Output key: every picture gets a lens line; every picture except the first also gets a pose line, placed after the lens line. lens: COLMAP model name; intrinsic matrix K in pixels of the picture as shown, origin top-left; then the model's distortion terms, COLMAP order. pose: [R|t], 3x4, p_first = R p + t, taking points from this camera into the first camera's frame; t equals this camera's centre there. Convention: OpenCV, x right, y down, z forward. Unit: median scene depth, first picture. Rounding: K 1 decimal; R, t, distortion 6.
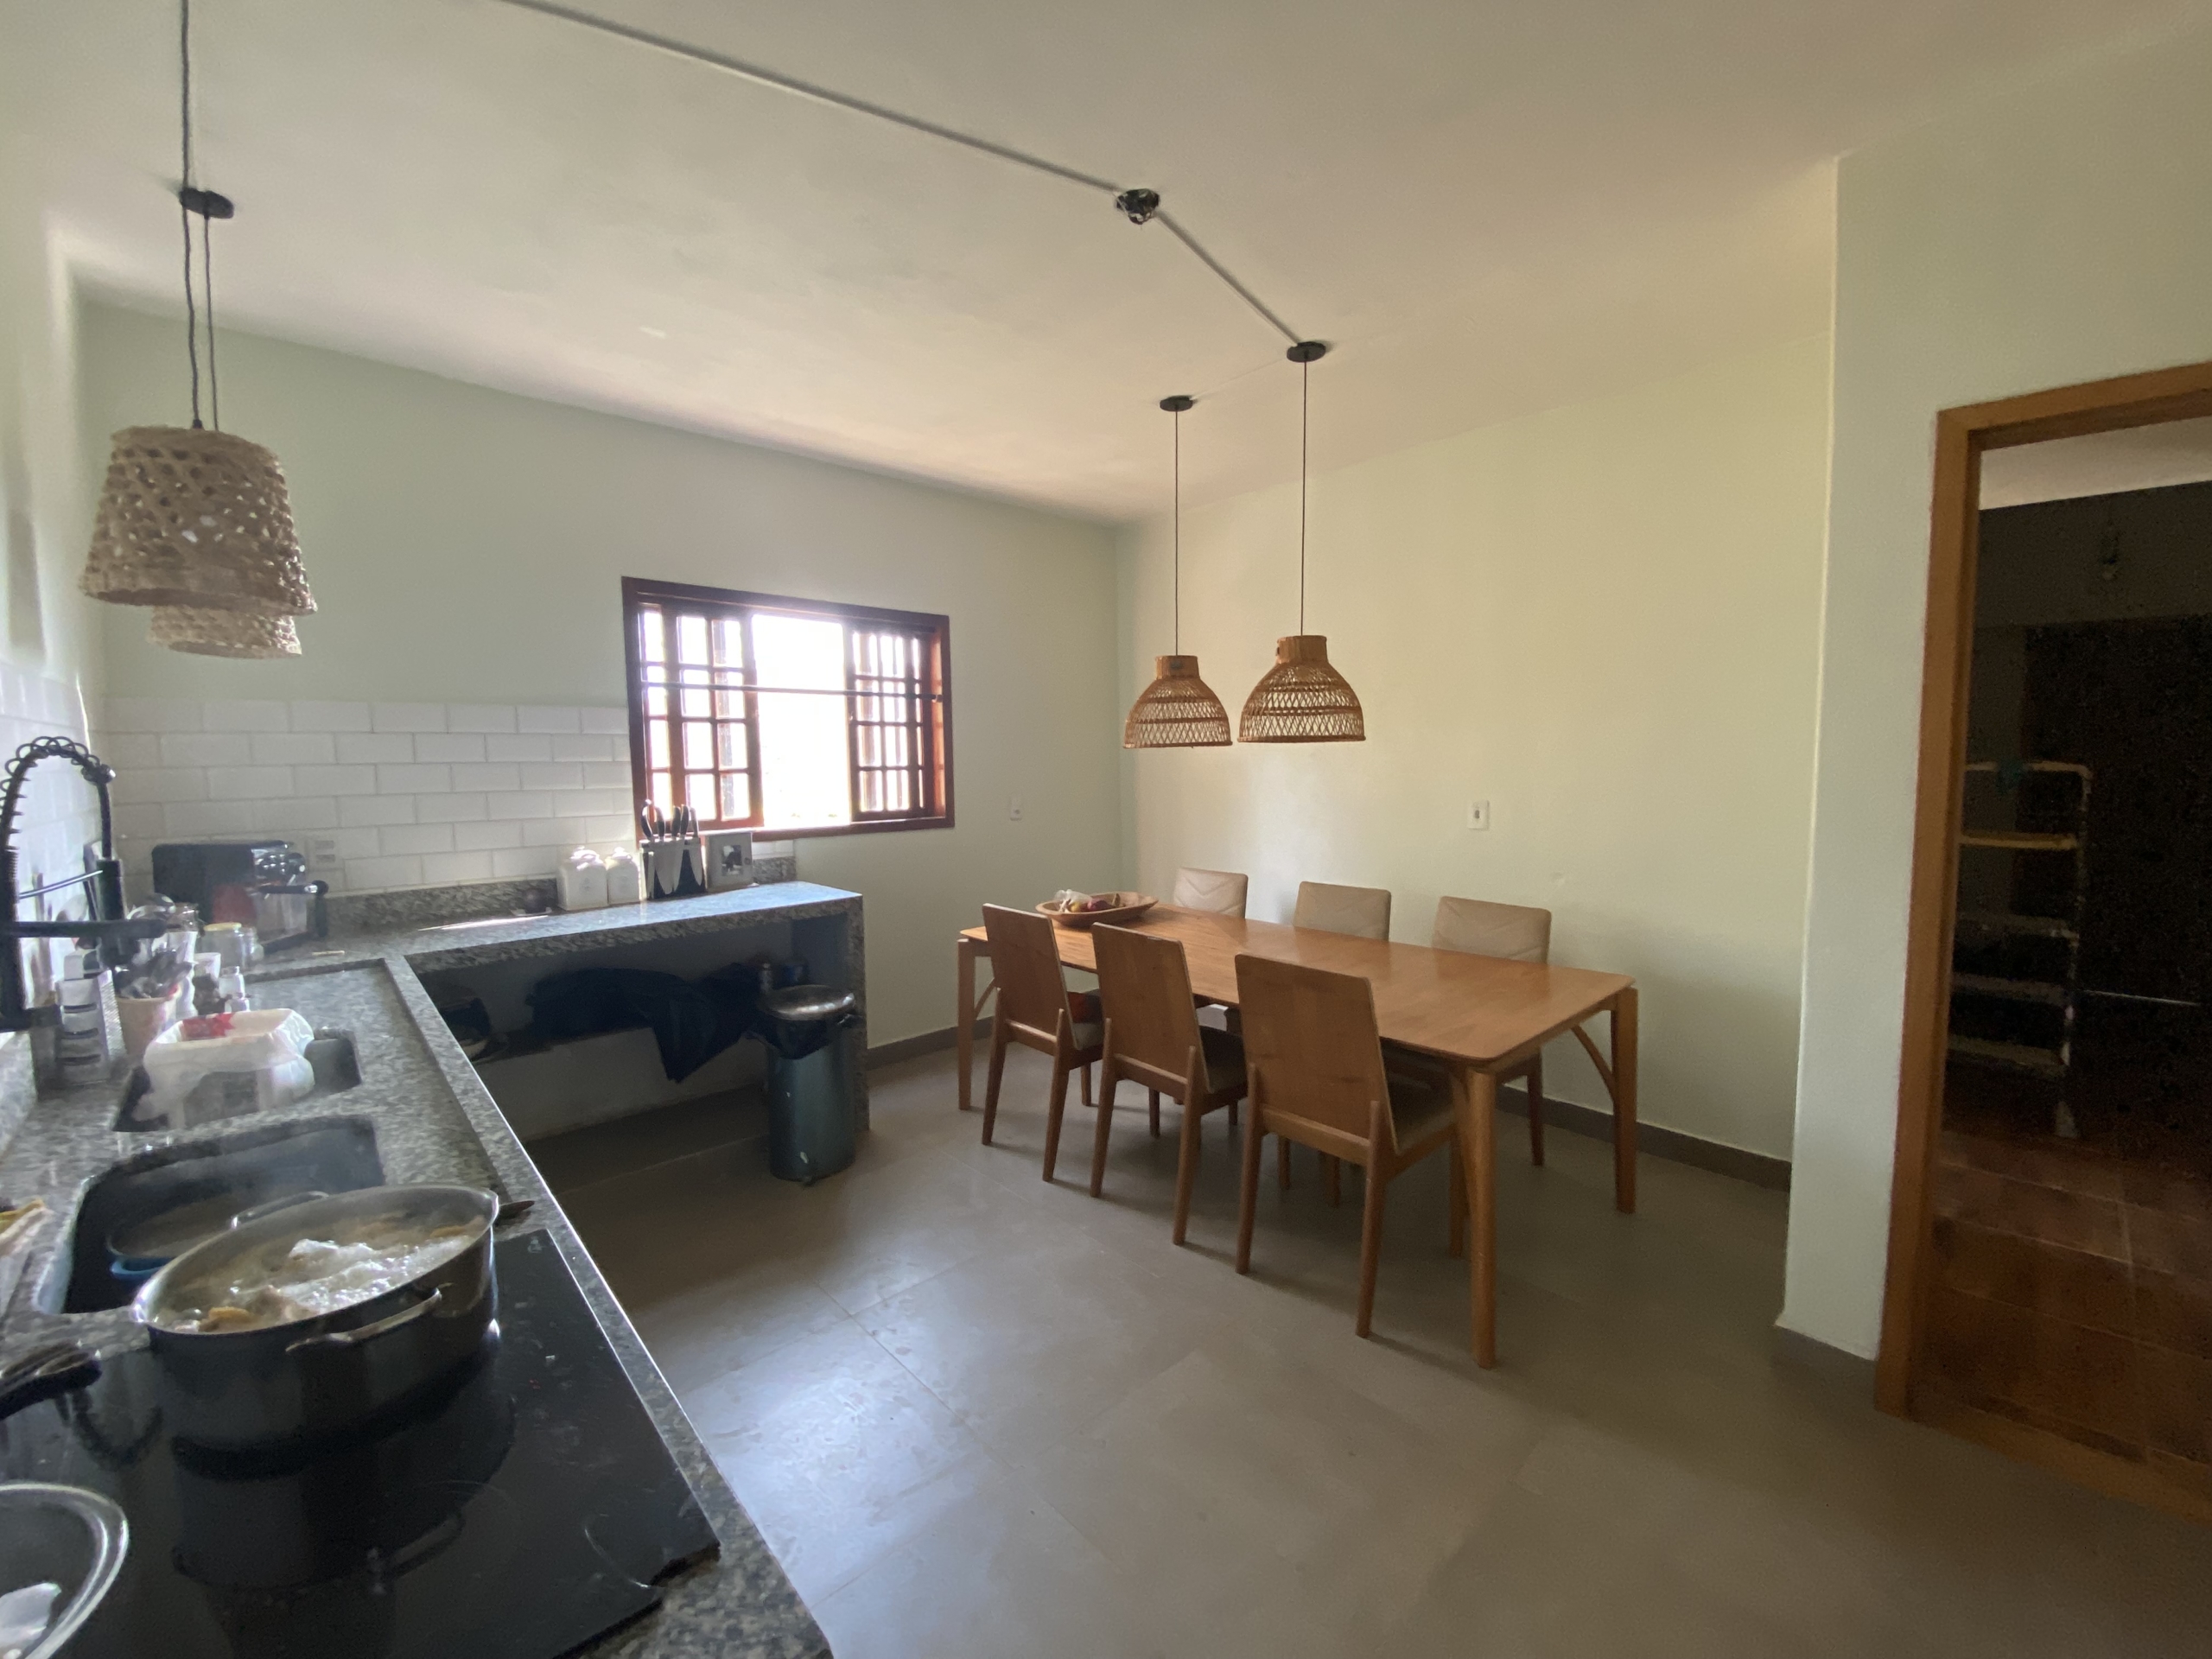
lens RADIAL K [[888.5, 0, 1116.4], [0, 888.5, 823.0], [0, 0, 1]] dist [0.003790, -0.000048]
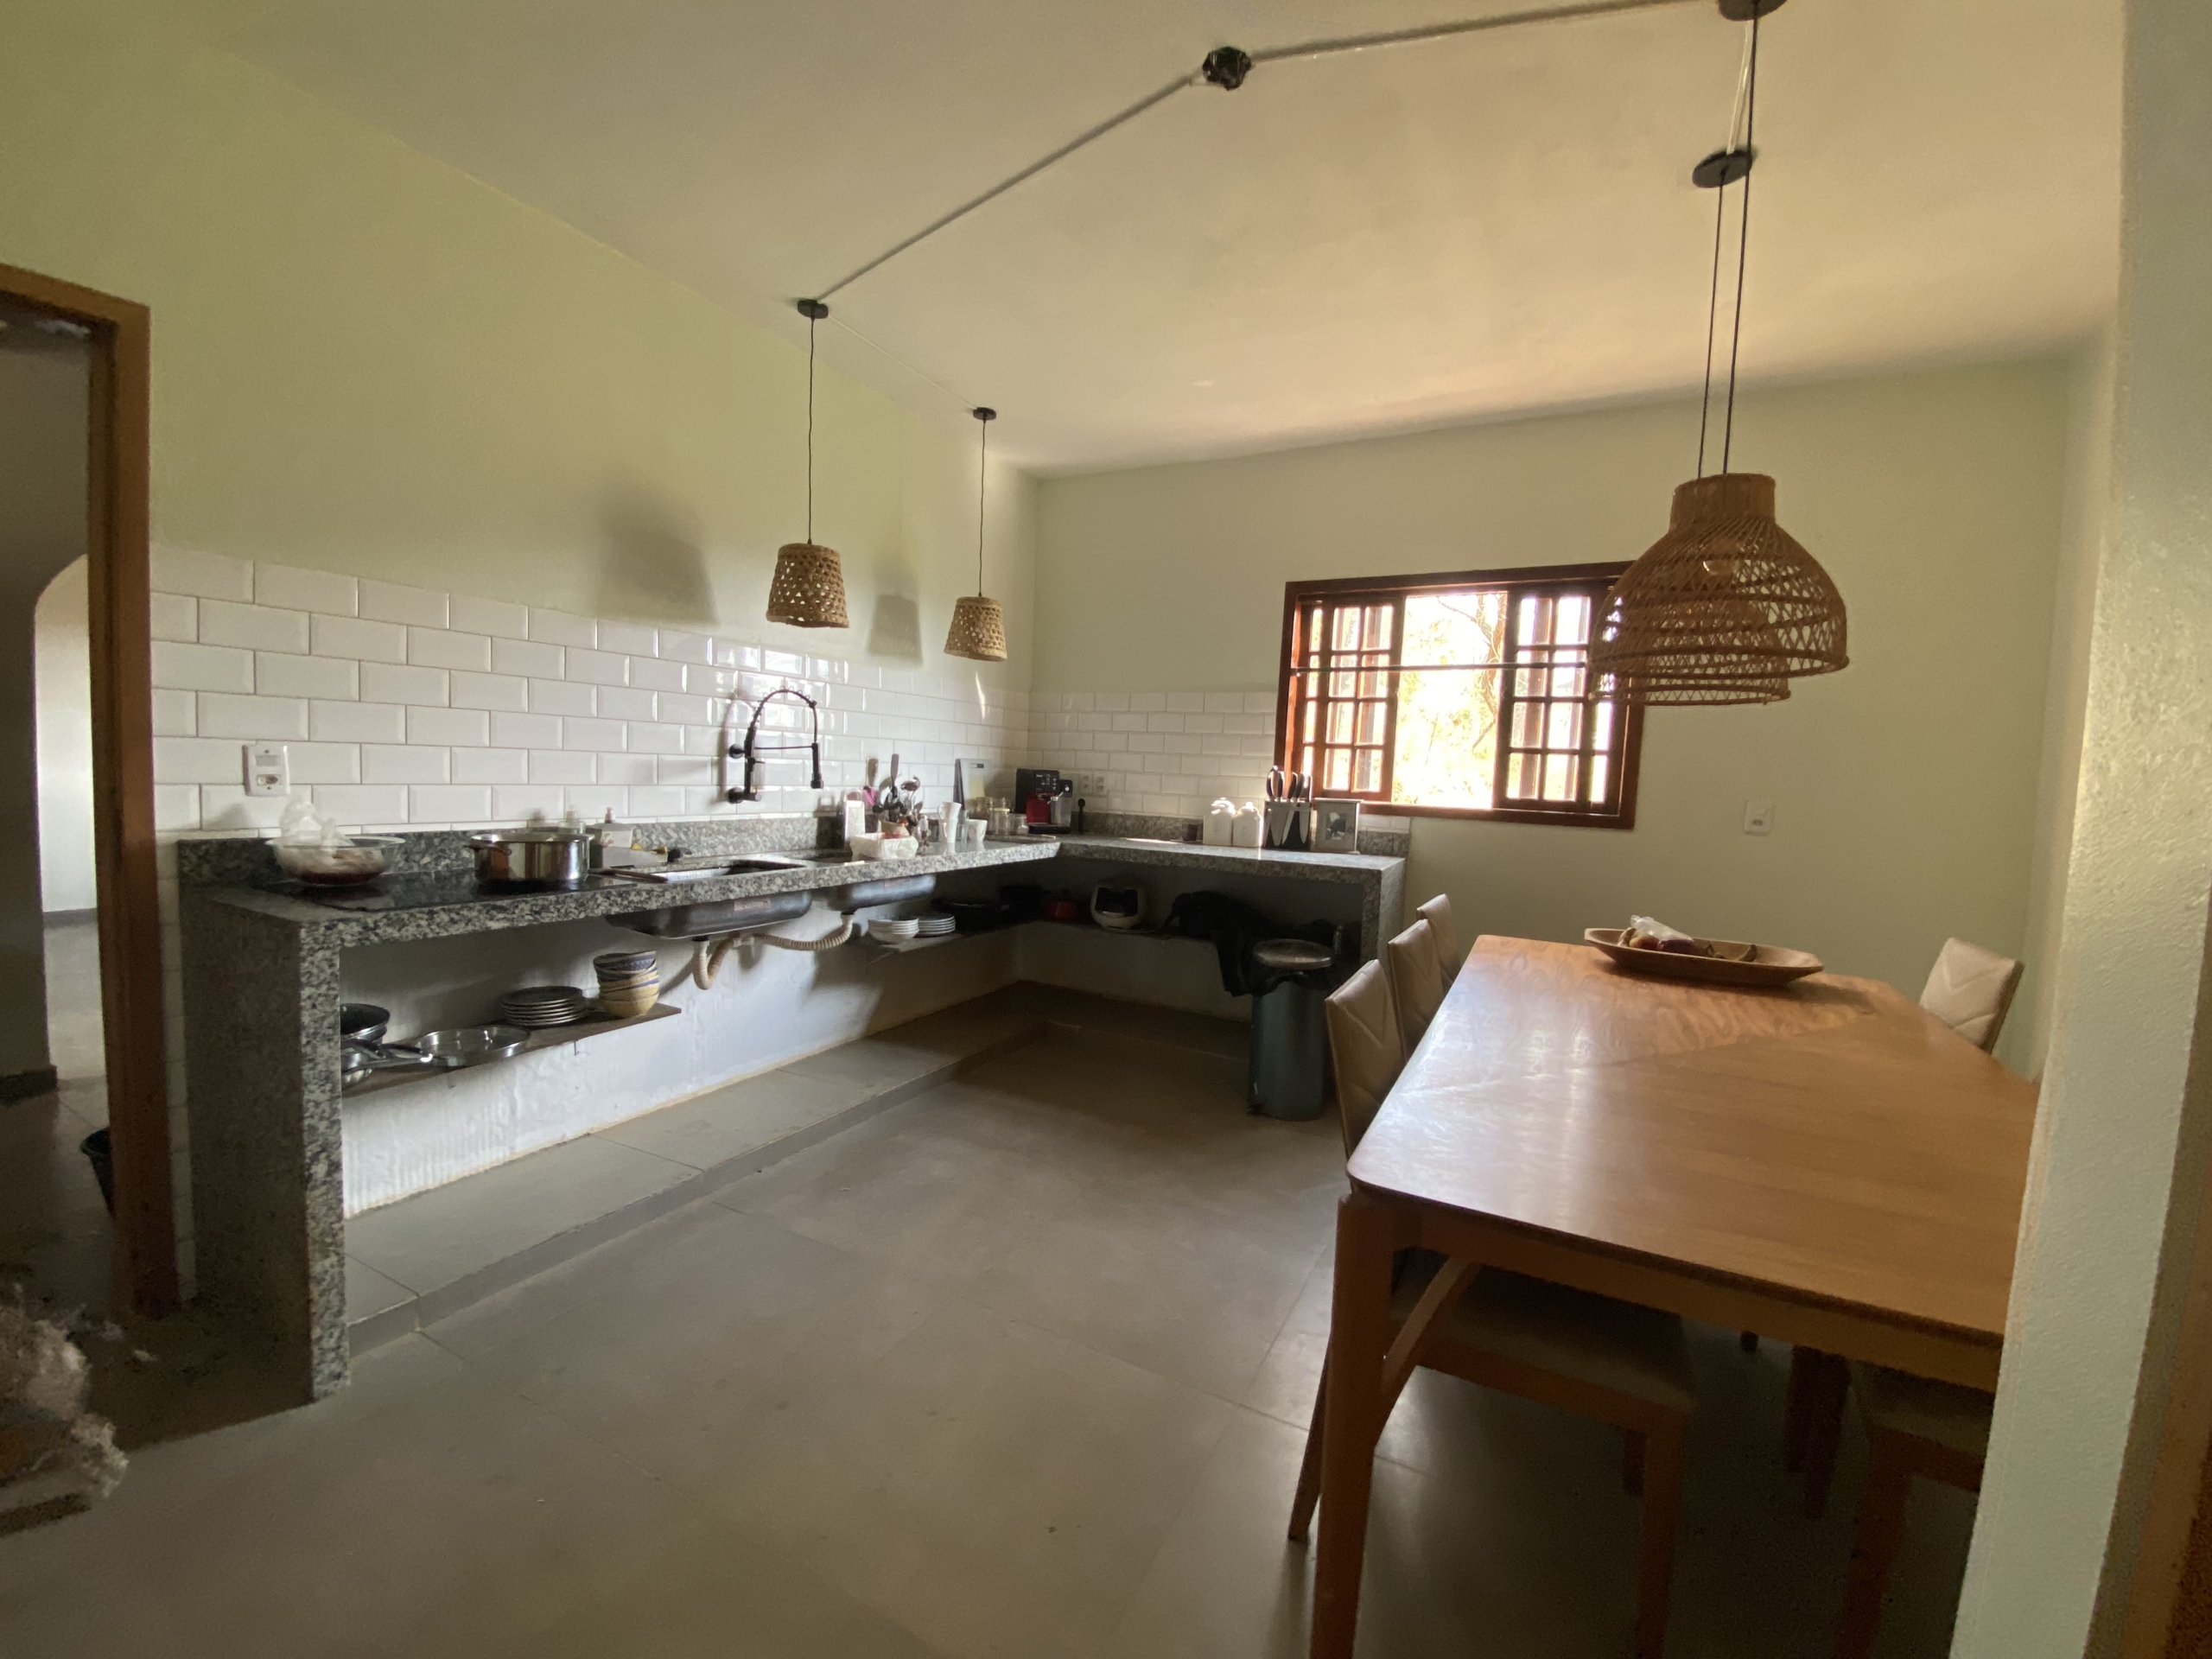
lens RADIAL K [[888.5, 0, 1114.3], [0, 888.5, 822.4], [0, 0, 1]] dist [0.003790, -0.000048]
pose [[0.313345, 0.086964, -0.945649, 0.505834], [-0.109364, 0.992477, 0.055032, 0.006834], [0.943321, 0.086176, 0.320499, 0.383938]]
